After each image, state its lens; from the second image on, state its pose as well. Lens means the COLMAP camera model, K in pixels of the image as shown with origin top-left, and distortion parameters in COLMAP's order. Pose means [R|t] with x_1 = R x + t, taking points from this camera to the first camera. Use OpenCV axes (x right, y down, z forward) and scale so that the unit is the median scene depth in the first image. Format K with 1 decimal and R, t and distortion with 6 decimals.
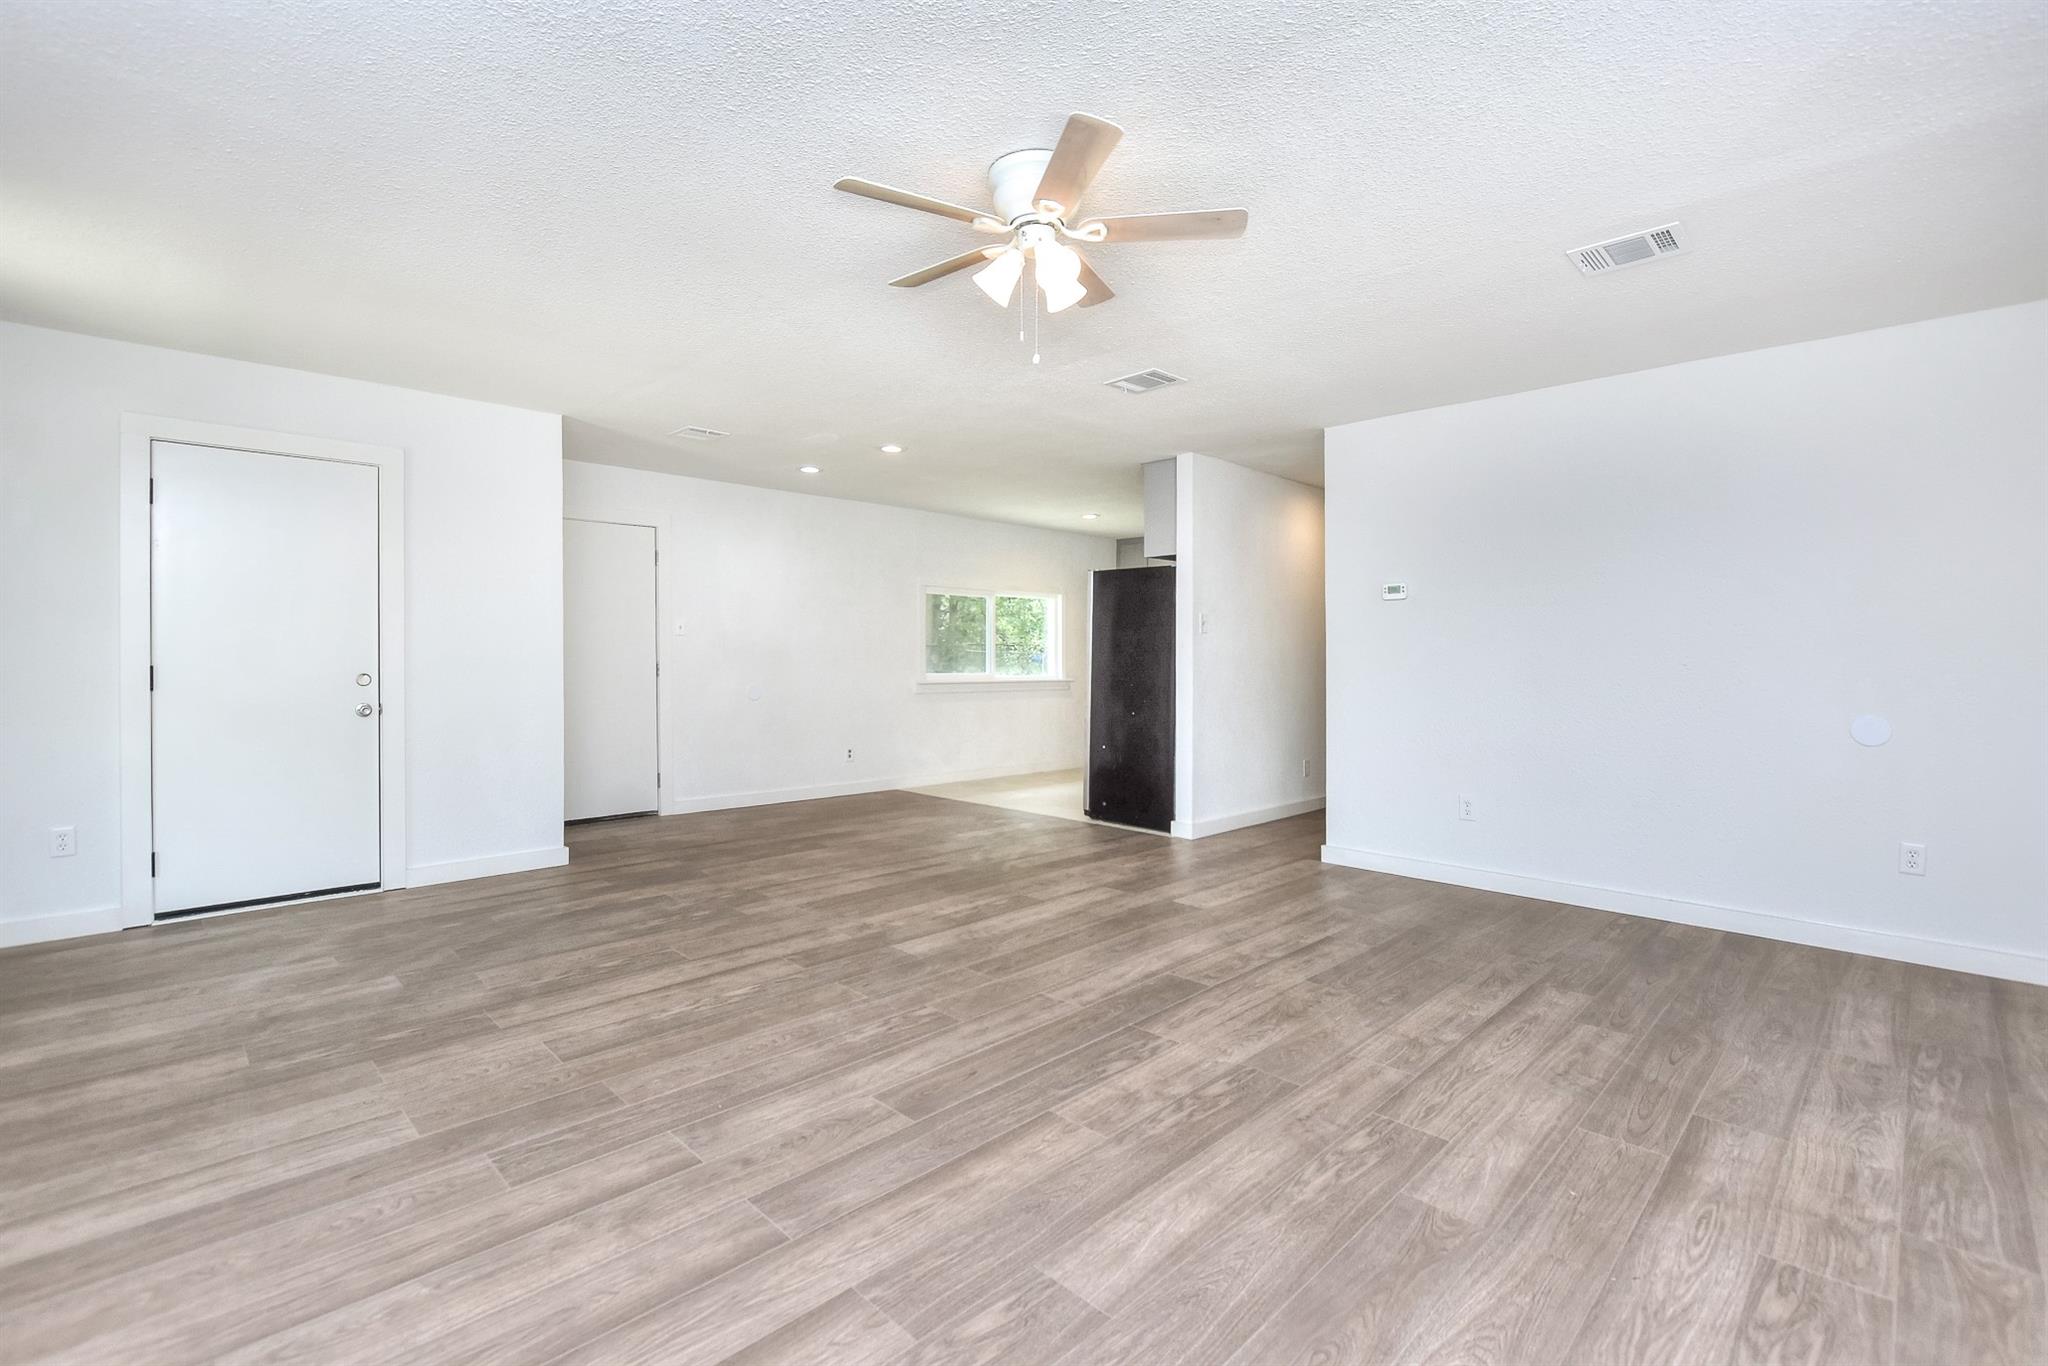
lens RADIAL K [[915.8, 0, 1020.7], [0, 915.8, 655.8], [0, 0, 1]] dist [-0.021563, 0.004590]
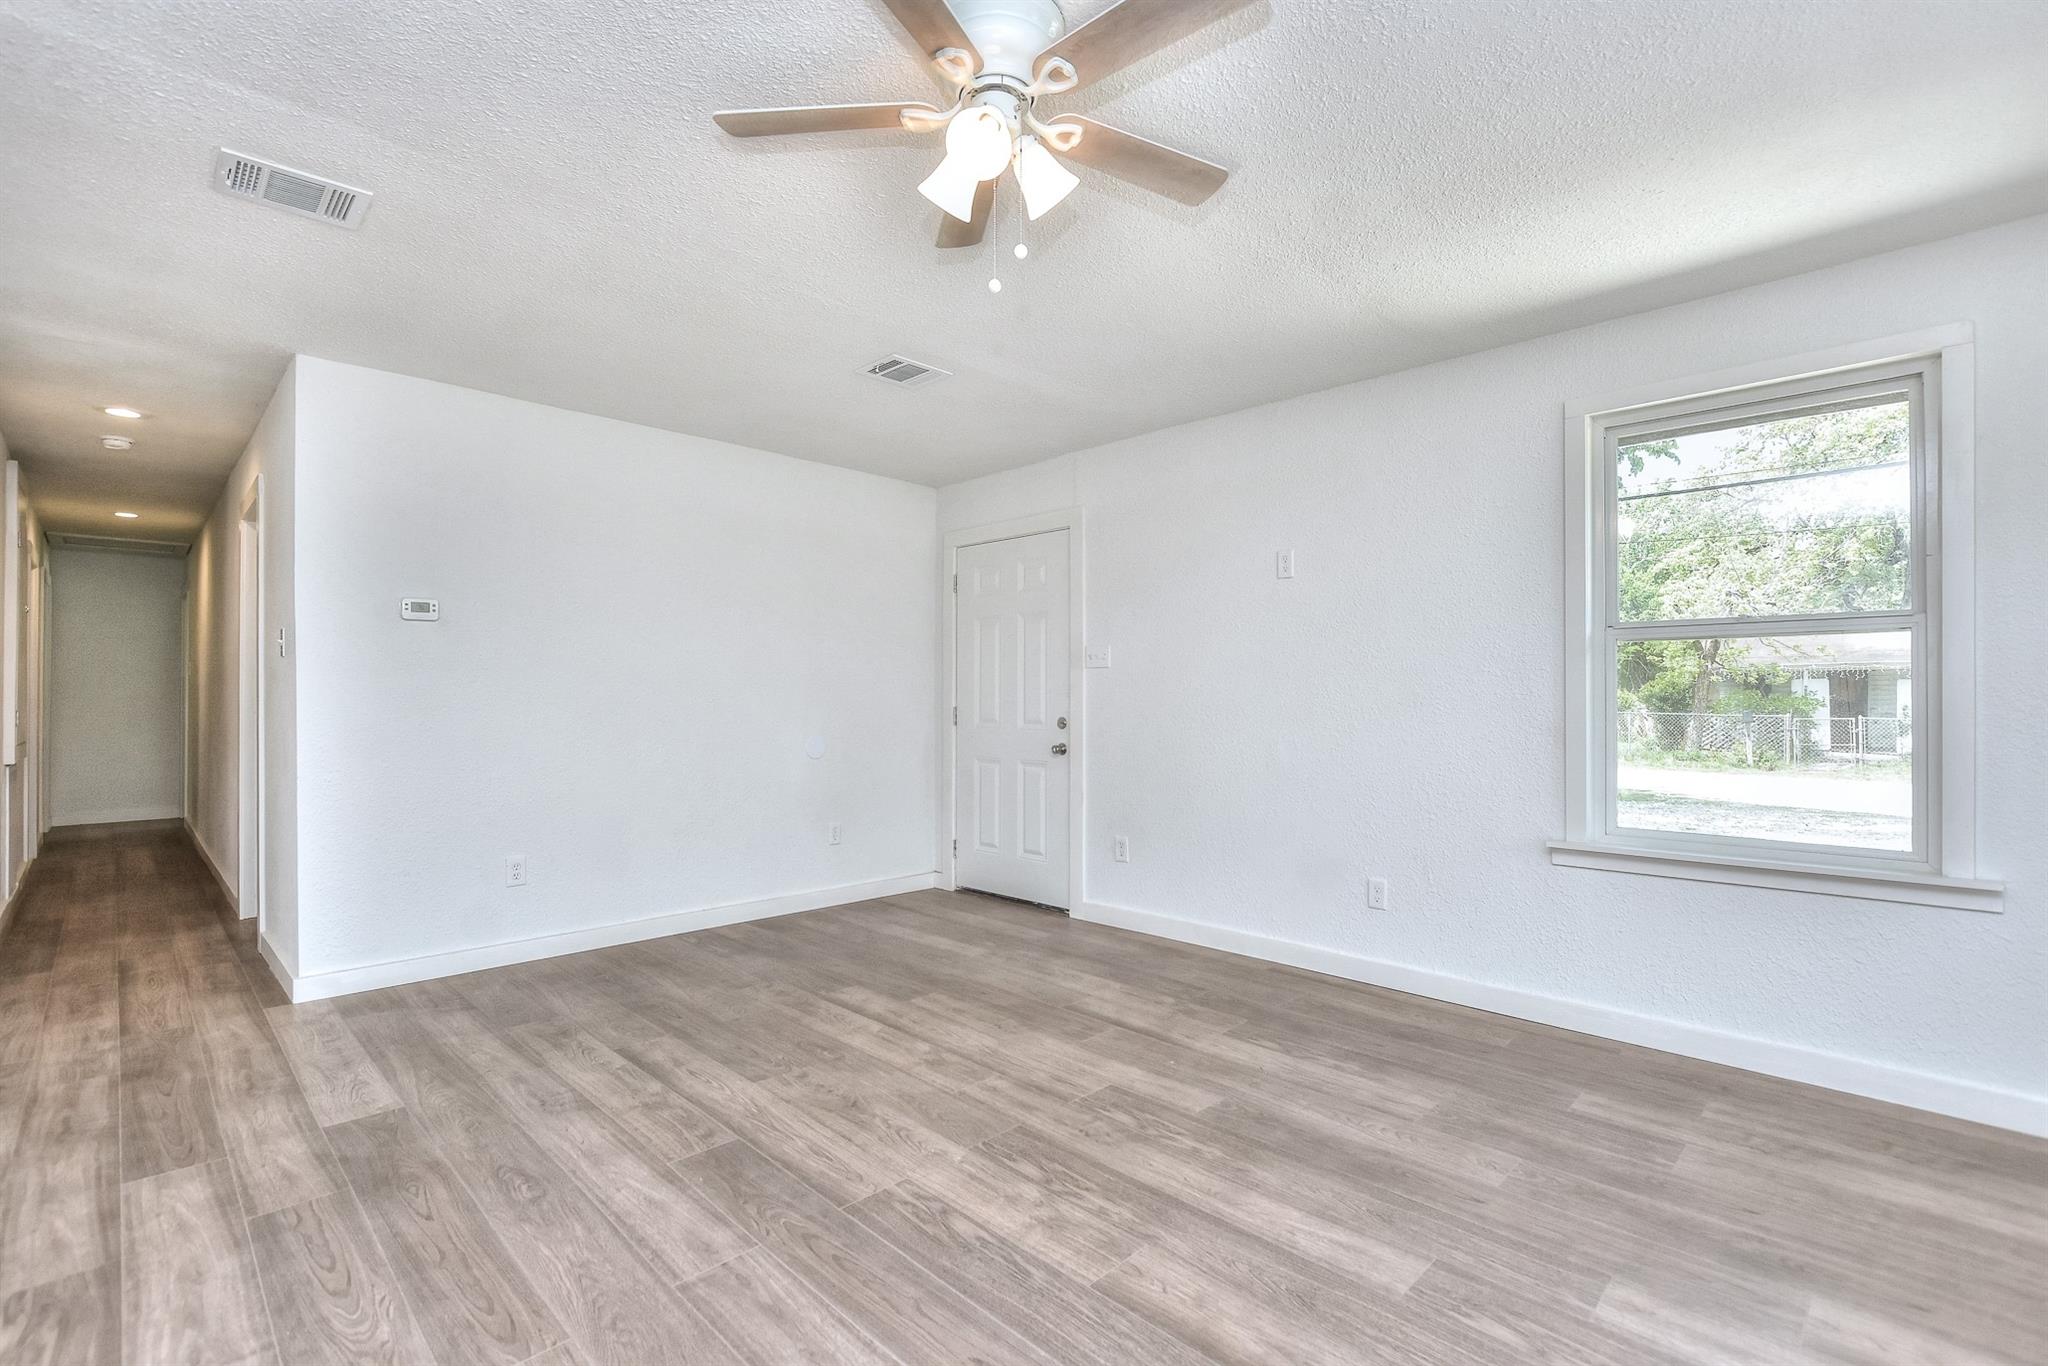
lens RADIAL K [[915.8, 0, 1014.5], [0, 915.8, 700.5], [0, 0, 1]] dist [-0.021563, 0.004590]
pose [[-0.003343, -0.009372, 0.999950, -0.634705], [-0.003109, 0.999951, 0.009361, -0.007985], [-0.999990, -0.003078, -0.003372, 0.915004]]
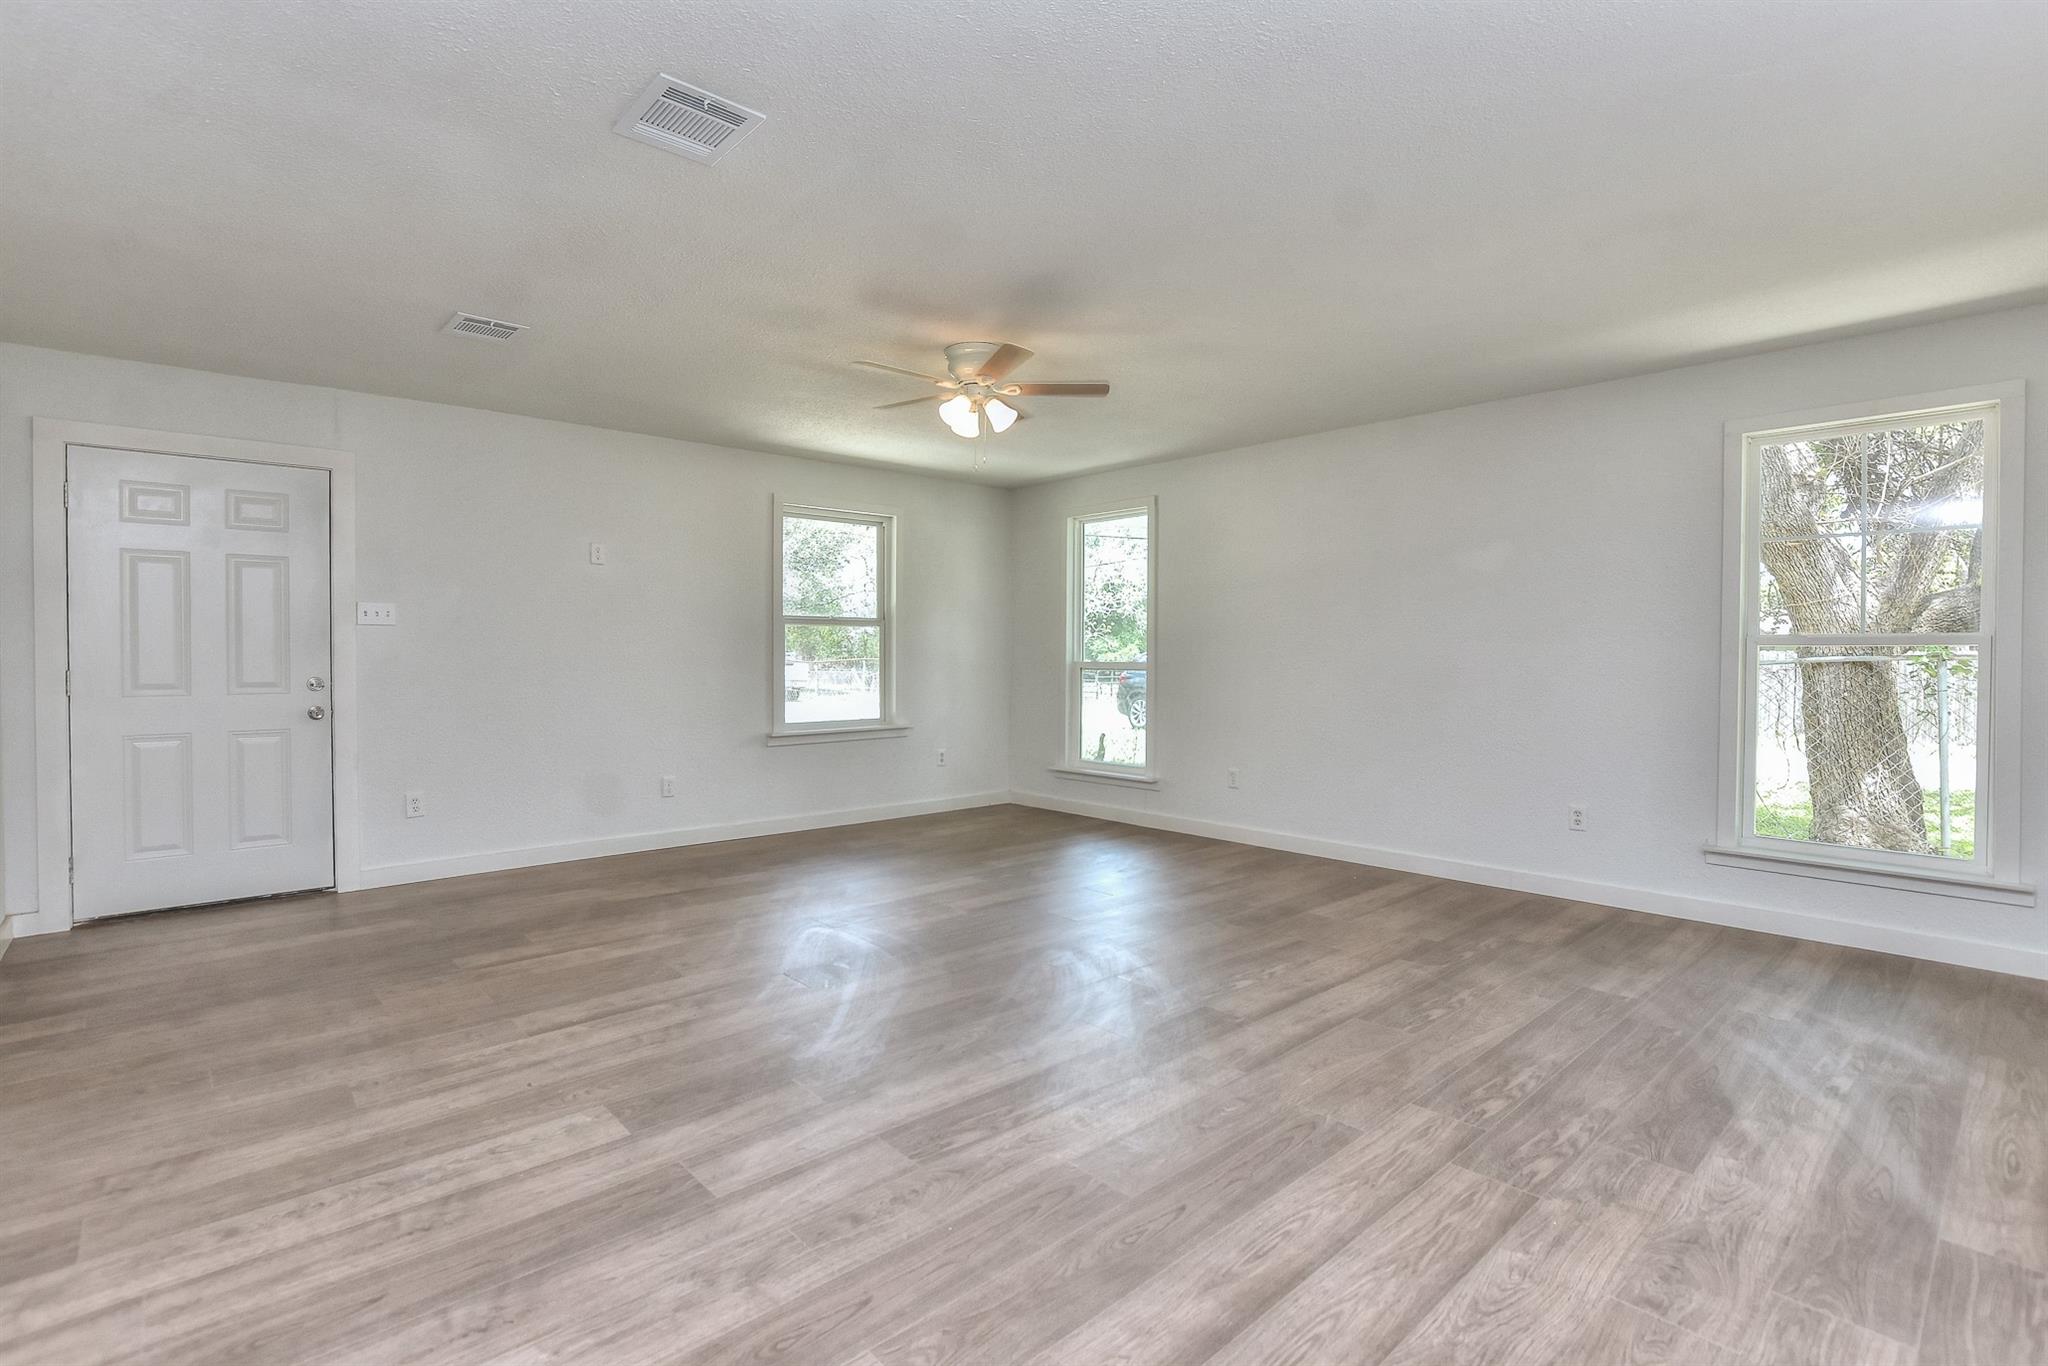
lens RADIAL K [[960.9, 0, 1015.8], [0, 960.9, 668.7], [0, 0, 1]] dist [-0.015737, -0.003345]
pose [[-0.999188, -0.008865, 0.039306, -0.105967], [-0.008222, 0.999830, 0.016488, -0.000760], [-0.039445, 0.016152, -0.999091, 2.430380]]
